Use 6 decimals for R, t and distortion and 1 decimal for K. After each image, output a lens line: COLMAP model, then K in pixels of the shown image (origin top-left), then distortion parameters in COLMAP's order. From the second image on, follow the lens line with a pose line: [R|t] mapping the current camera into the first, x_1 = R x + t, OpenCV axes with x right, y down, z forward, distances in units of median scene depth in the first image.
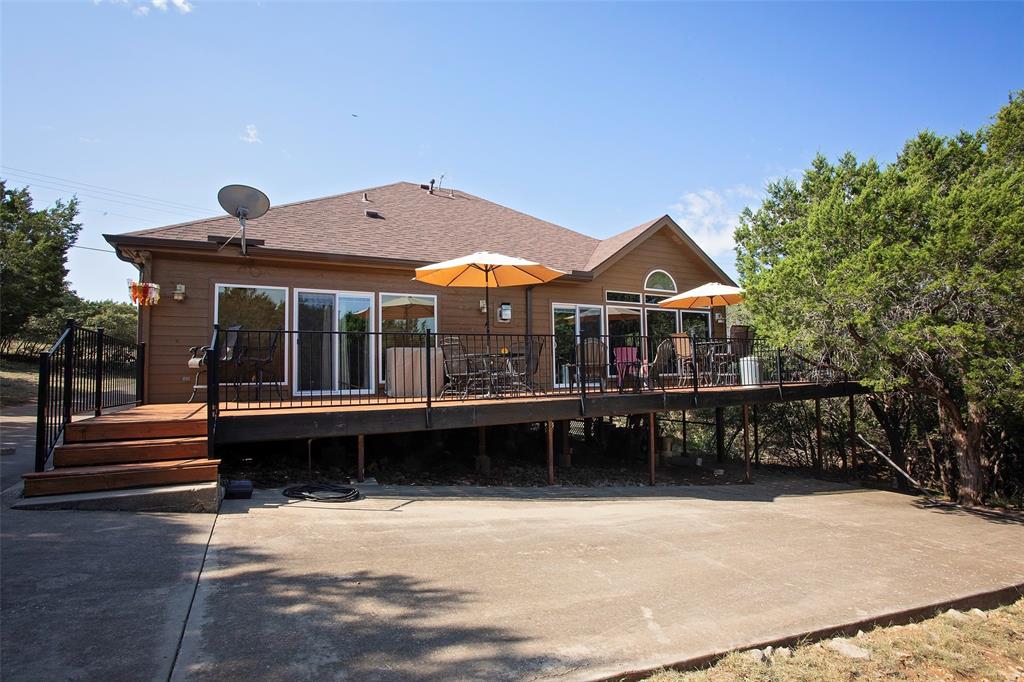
lens RADIAL K [[498.6, 0, 534.6], [0, 498.6, 333.1], [0, 0, 1]] dist [-0.058284, 0.020973]
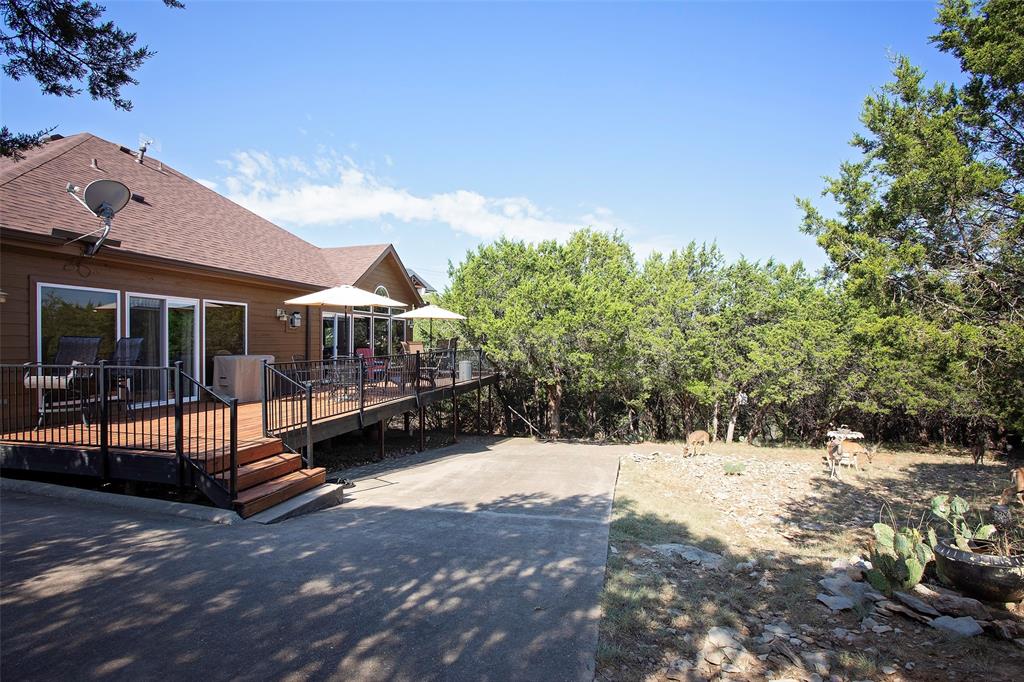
lens RADIAL K [[498.6, 0, 517.8], [0, 498.6, 342.6], [0, 0, 1]] dist [-0.058284, 0.020973]
pose [[0.639032, 0.020248, 0.768914, -0.686094], [-0.080896, 0.995879, 0.041007, -0.089789], [-0.764915, -0.088406, 0.638036, -0.120055]]
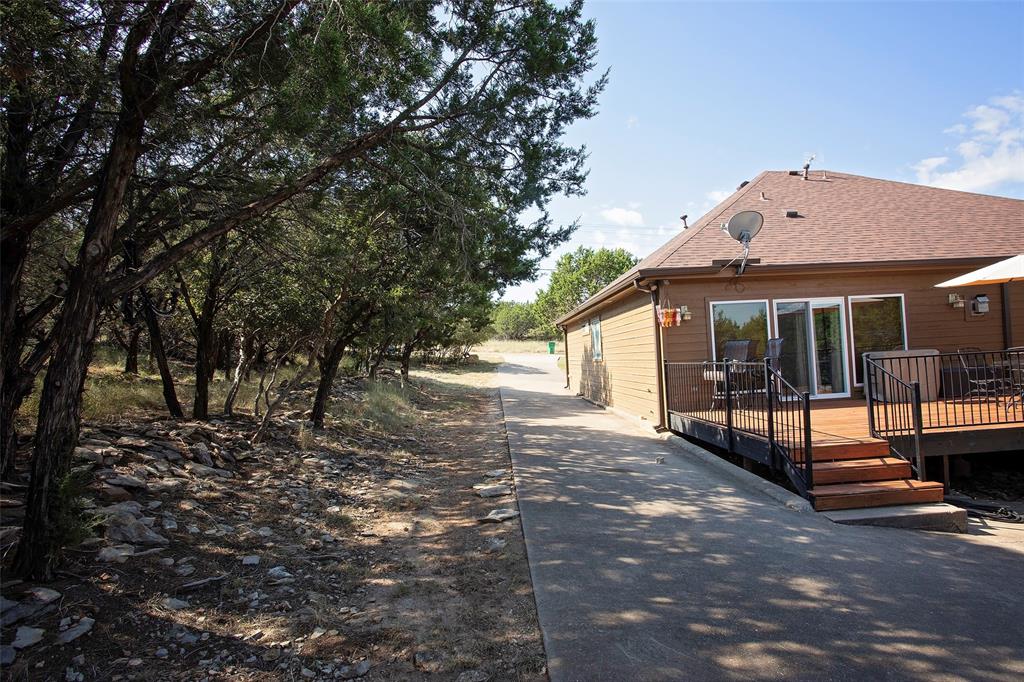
lens RADIAL K [[498.6, 0, 510.7], [0, 498.6, 345.9], [0, 0, 1]] dist [-0.058284, 0.020973]
pose [[0.903241, -0.038156, -0.427434, -0.532106], [0.070180, 0.995764, 0.059412, -0.091638], [0.423356, -0.083661, 0.902092, -0.187197]]
